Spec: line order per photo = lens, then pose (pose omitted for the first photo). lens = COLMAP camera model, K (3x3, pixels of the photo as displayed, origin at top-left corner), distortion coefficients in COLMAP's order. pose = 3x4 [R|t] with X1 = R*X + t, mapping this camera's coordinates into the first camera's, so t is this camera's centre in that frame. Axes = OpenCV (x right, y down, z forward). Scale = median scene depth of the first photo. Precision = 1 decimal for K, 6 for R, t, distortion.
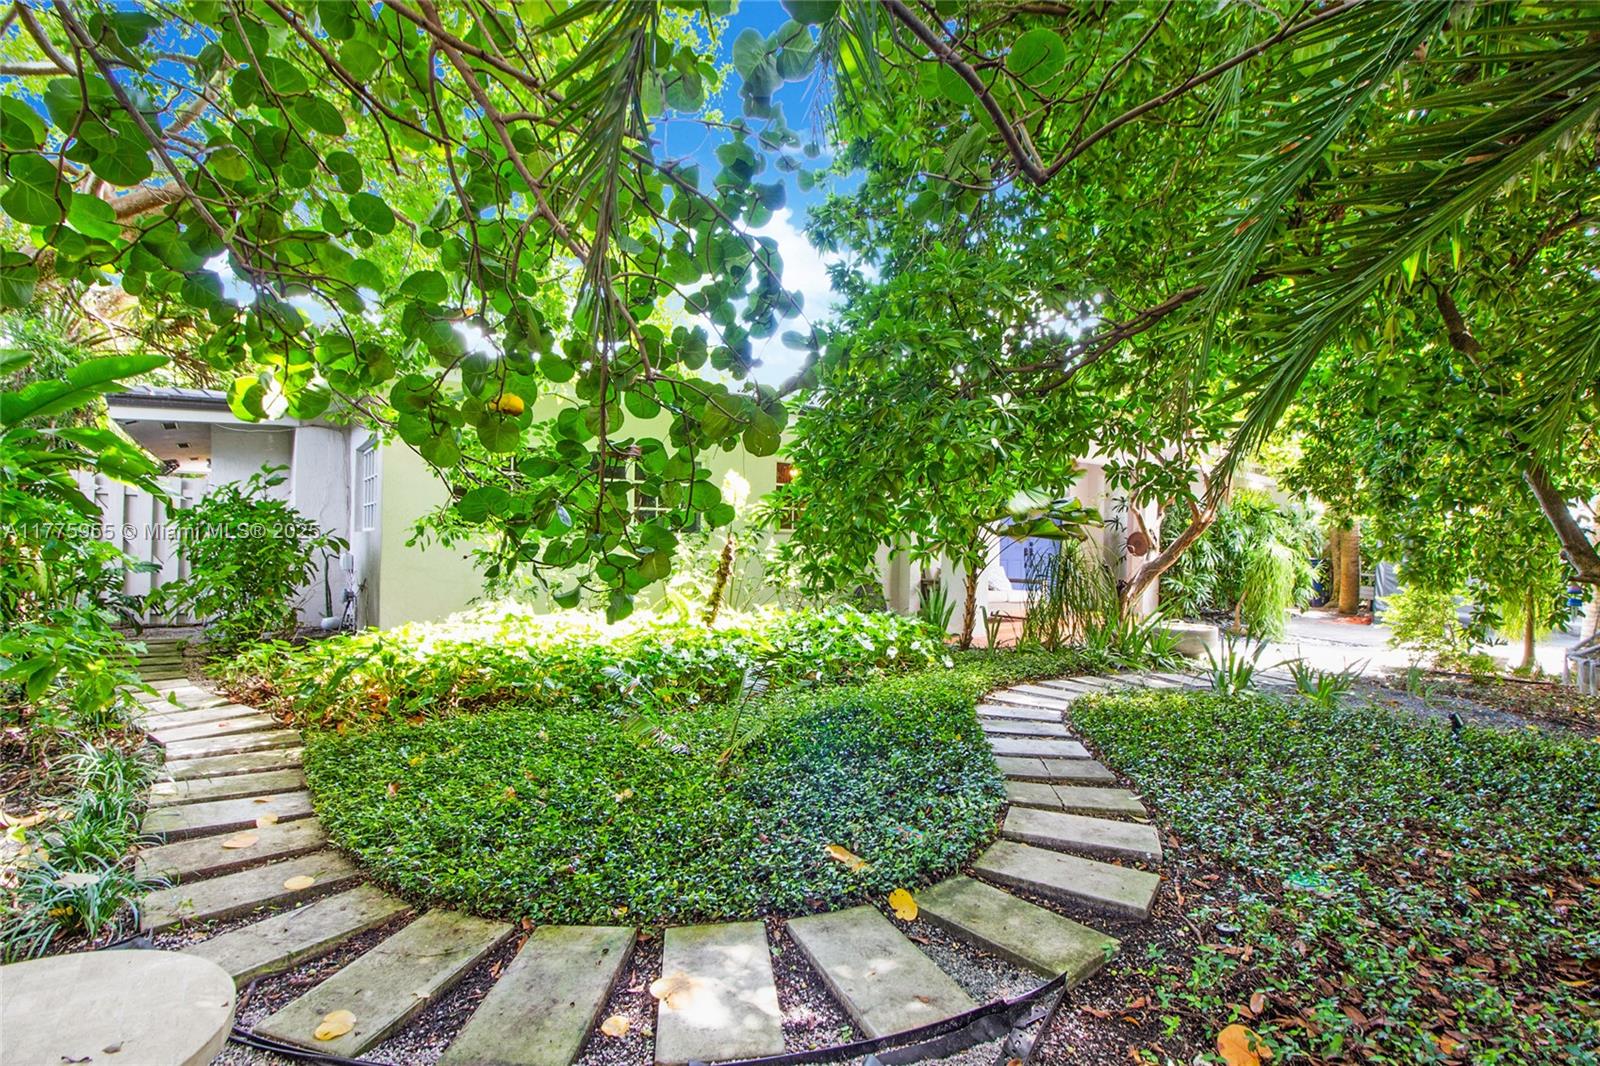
lens RADIAL K [[762.6, 0, 818.3], [0, 762.6, 537.8], [0, 0, 1]] dist [0.002468, -0.011070]
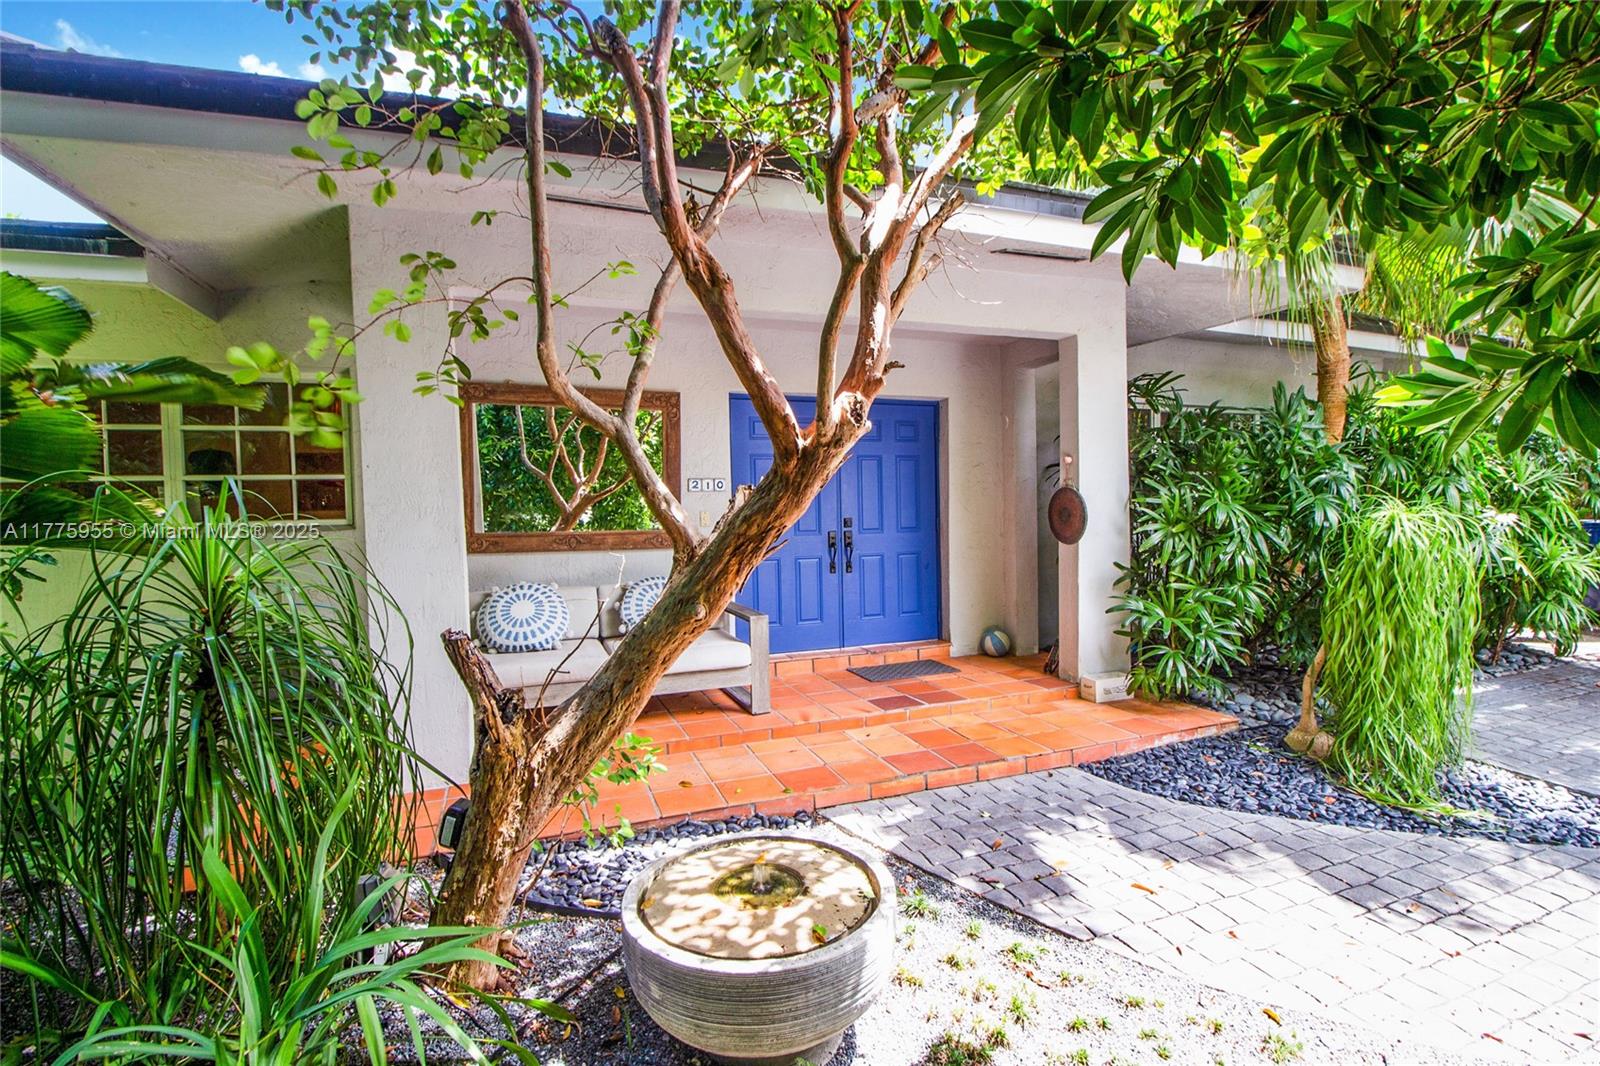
lens RADIAL K [[753.6, 0, 801.4], [0, 753.6, 539.7], [0, 0, 1]] dist [-0.002944, -0.001192]
pose [[0.962434, -0.028657, -0.270000, 0.564938], [0.040919, 0.998366, 0.039896, -0.002187], [0.268416, -0.049446, 0.962033, 0.797011]]
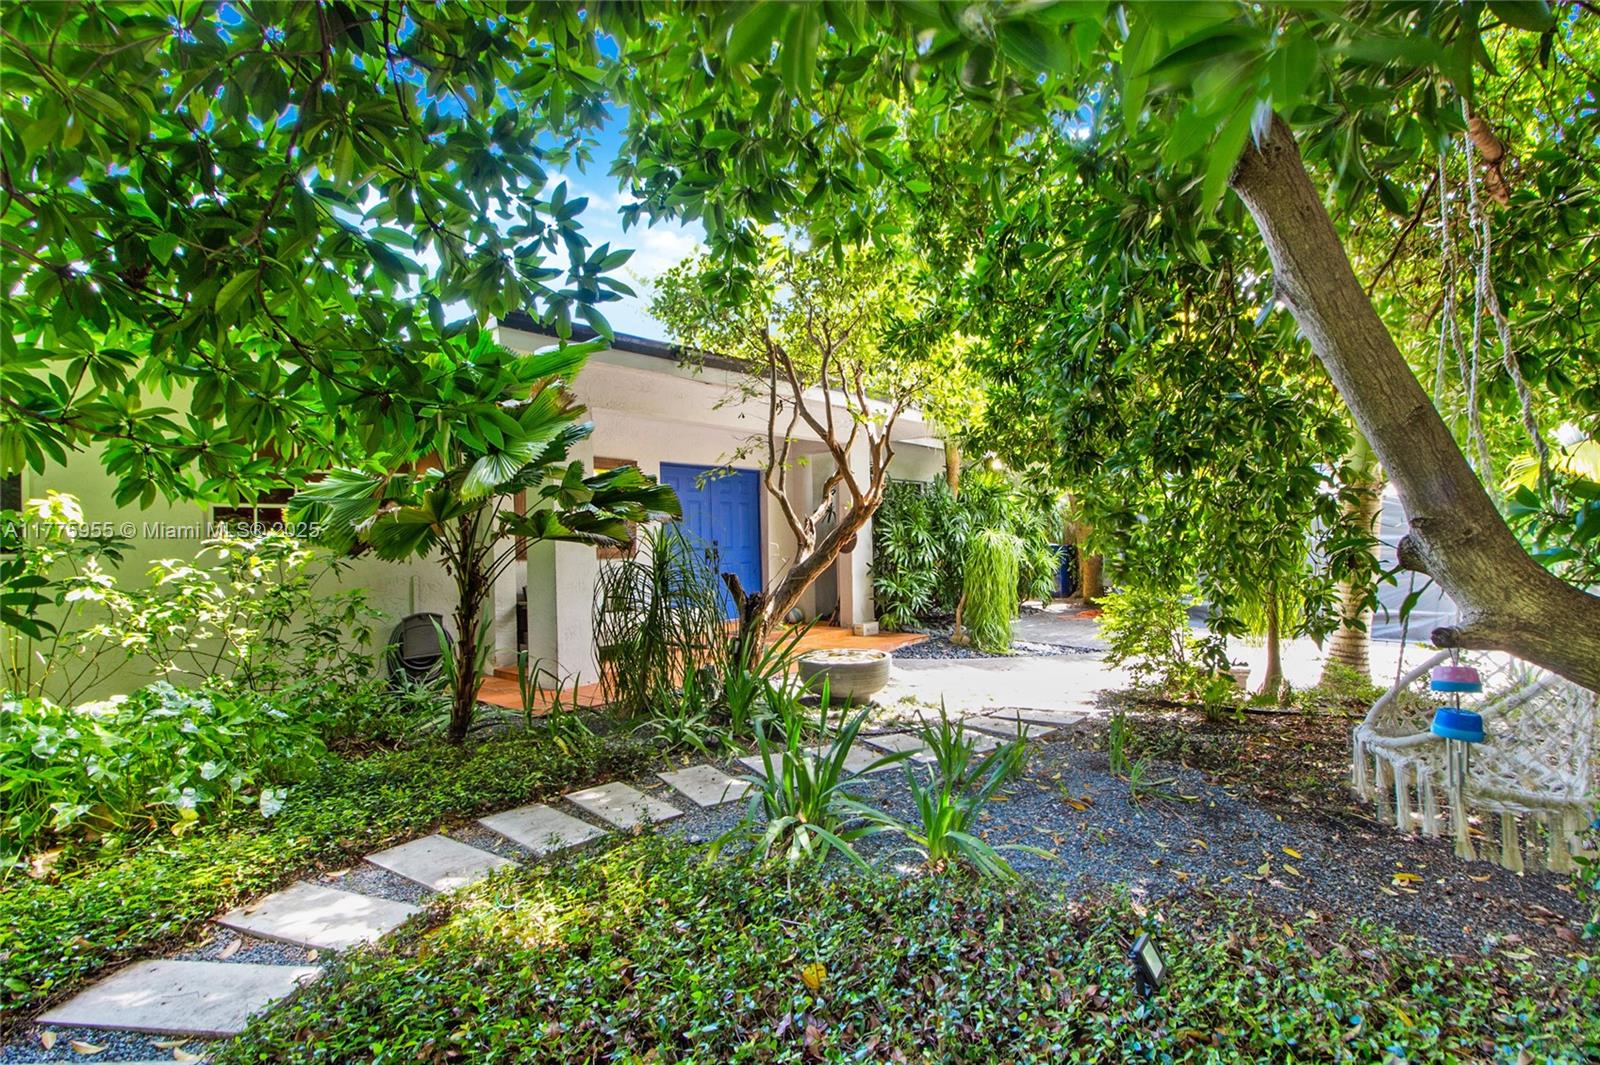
lens RADIAL K [[753.6, 0, 801.4], [0, 753.6, 539.2], [0, 0, 1]] dist [-0.002944, -0.001192]
pose [[0.977131, -0.039757, 0.208887, 0.301002], [0.039051, 0.999209, 0.007505, 0.002782], [-0.209020, 0.000824, 0.977911, 0.335583]]
